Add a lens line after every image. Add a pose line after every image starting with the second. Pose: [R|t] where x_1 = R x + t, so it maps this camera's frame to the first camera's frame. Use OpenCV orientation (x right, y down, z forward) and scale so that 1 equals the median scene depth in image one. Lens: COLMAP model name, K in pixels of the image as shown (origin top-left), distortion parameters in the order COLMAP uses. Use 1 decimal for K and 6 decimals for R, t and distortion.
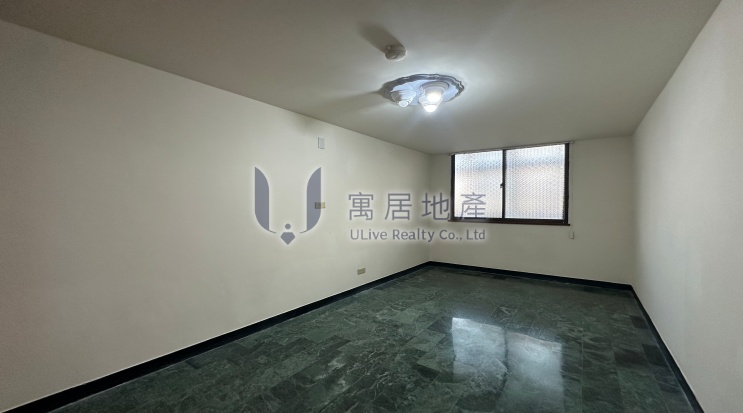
lens RADIAL K [[297.8, 0, 370.9], [0, 297.8, 211.4], [0, 0, 1]] dist [-0.002954, 0.000262]
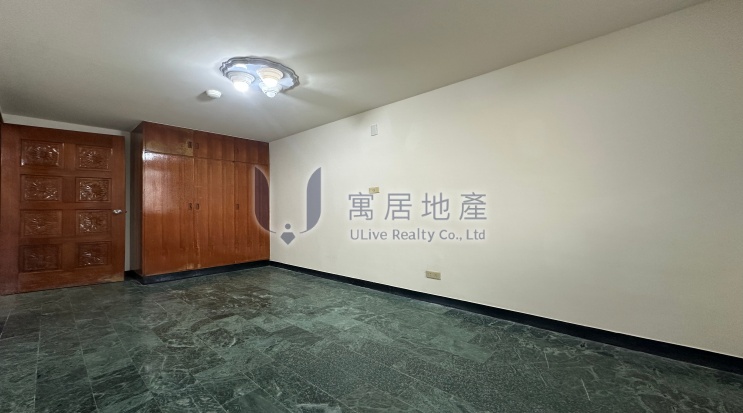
lens RADIAL K [[297.8, 0, 370.9], [0, 297.8, 204.7], [0, 0, 1]] dist [-0.002954, 0.000262]
pose [[-0.119210, -0.022224, -0.992620, 0.899567], [-0.011402, 0.999714, -0.021014, 0.053487], [0.992804, 0.008813, -0.119430, 1.161958]]
